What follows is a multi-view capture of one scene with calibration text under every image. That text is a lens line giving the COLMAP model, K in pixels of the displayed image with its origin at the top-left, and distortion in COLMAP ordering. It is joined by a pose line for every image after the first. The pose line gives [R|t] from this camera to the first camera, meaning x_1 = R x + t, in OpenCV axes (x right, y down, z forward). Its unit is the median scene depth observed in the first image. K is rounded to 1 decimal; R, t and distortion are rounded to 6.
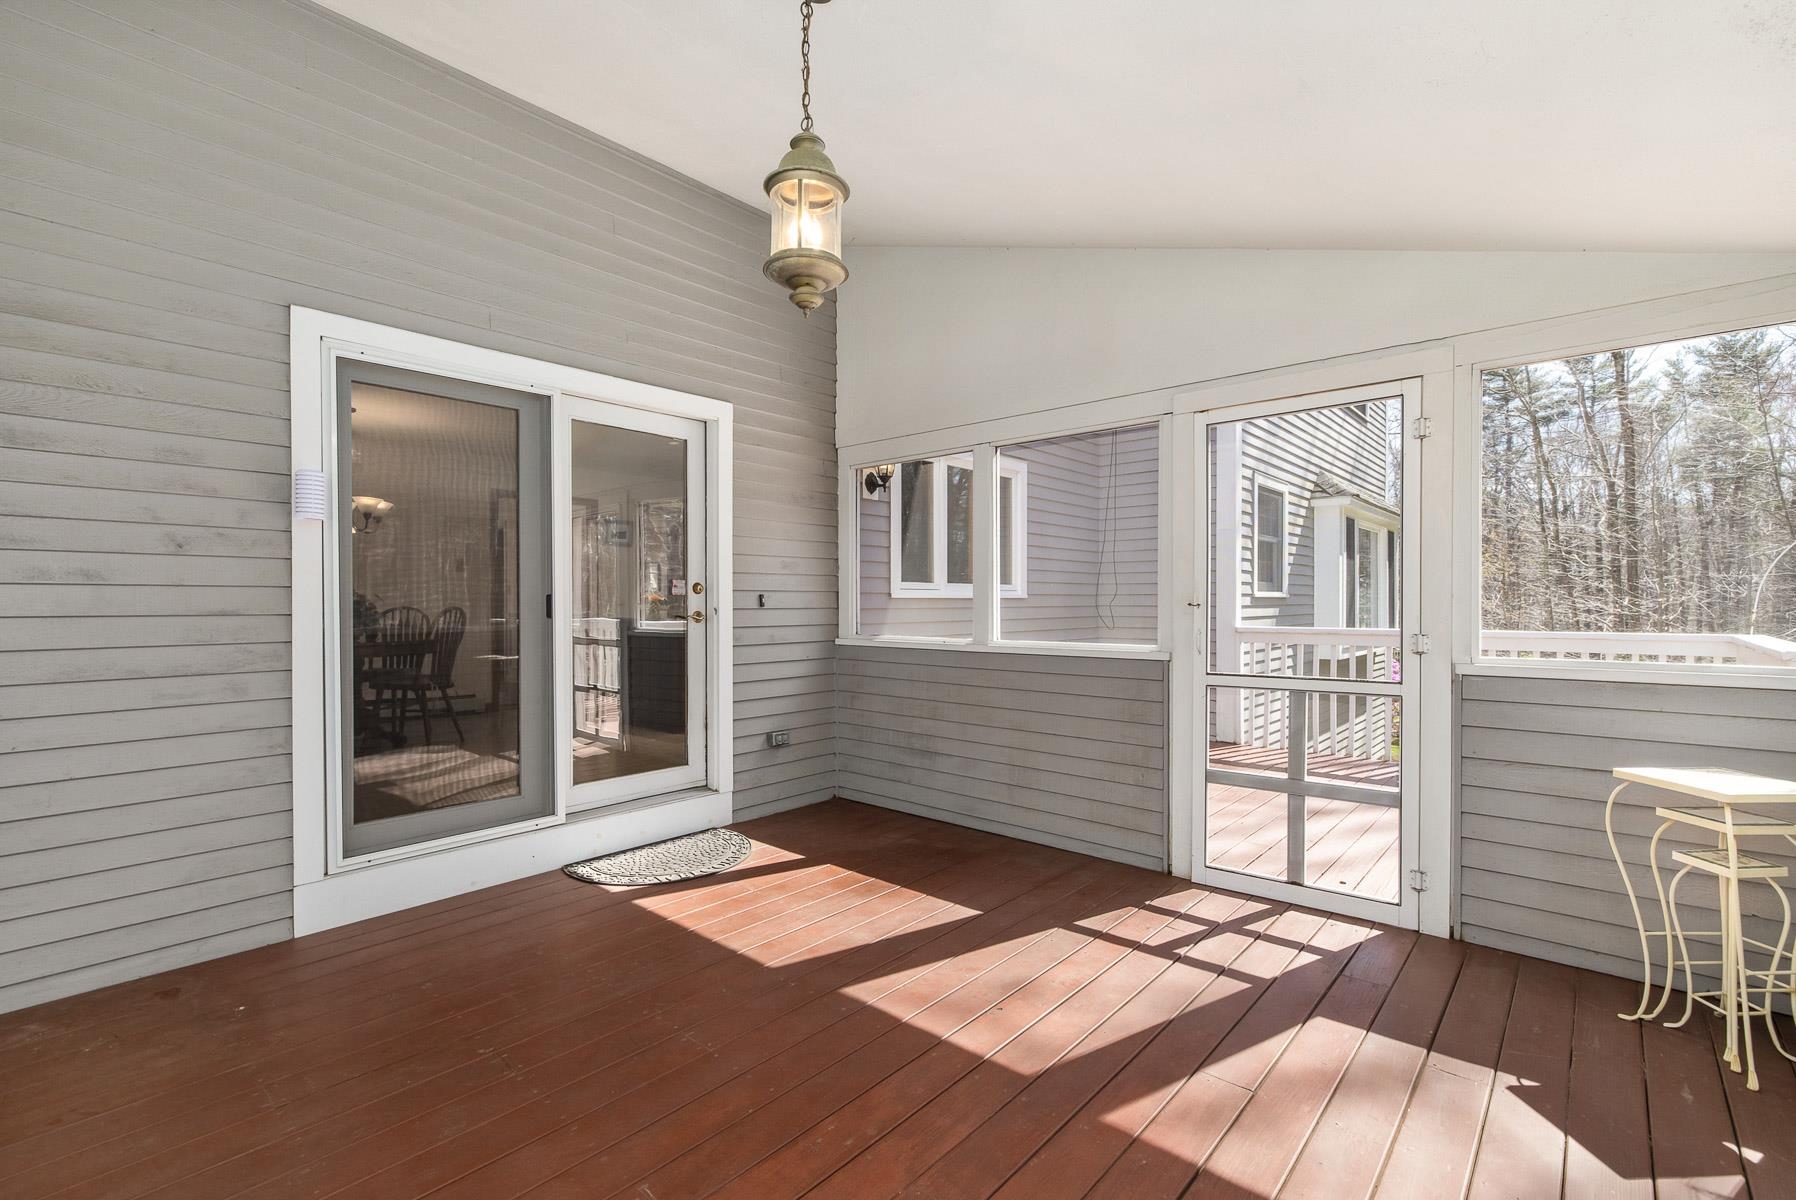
lens RADIAL K [[775.6, 0, 897.0], [0, 775.6, 603.0], [0, 0, 1]] dist [-0.014435, -0.000186]
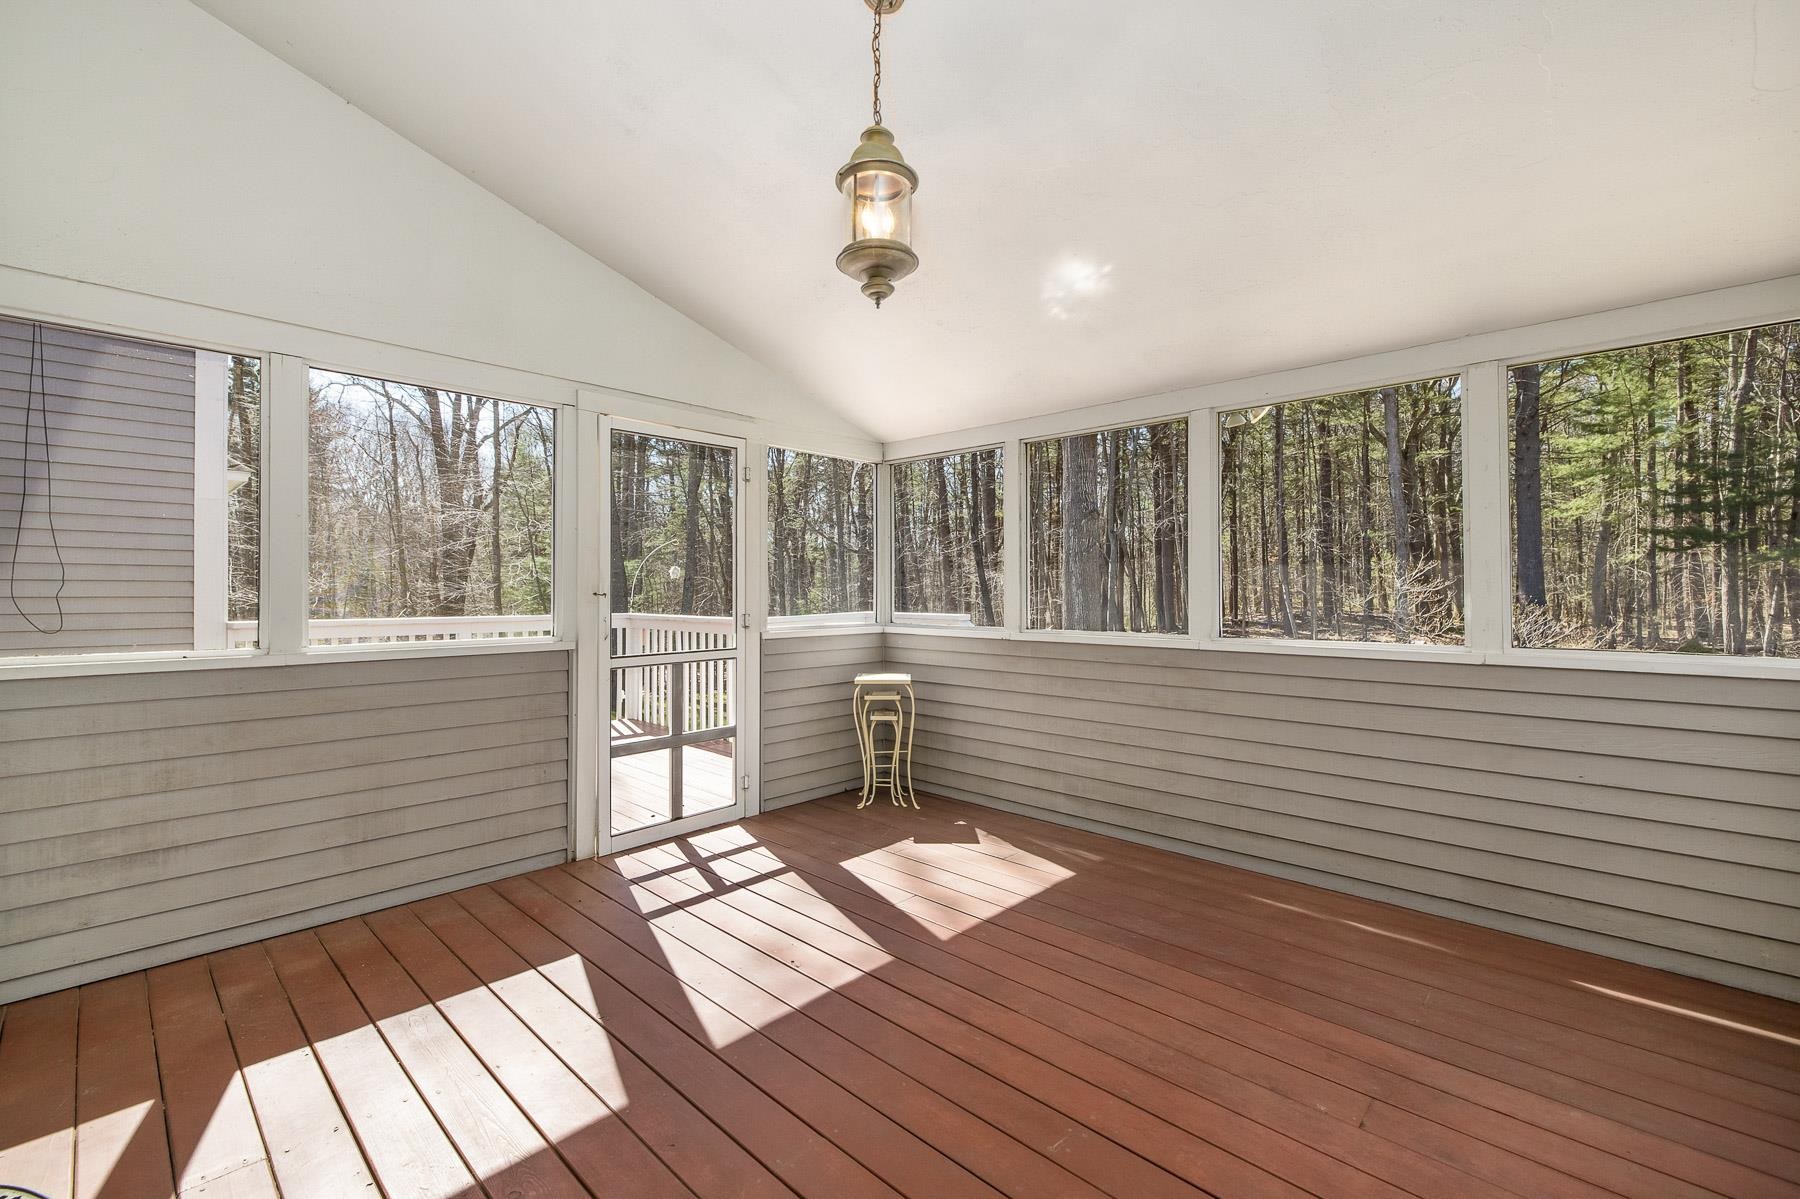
lens RADIAL K [[777.3, 0, 898.1], [0, 777.3, 590.7], [0, 0, 1]] dist [-0.014435, -0.000186]
pose [[0.037721, 0.000963, 0.999288, -0.731101], [0.003435, 0.999994, -0.001093, 0.001283], [-0.999282, 0.003473, 0.037717, 0.614940]]
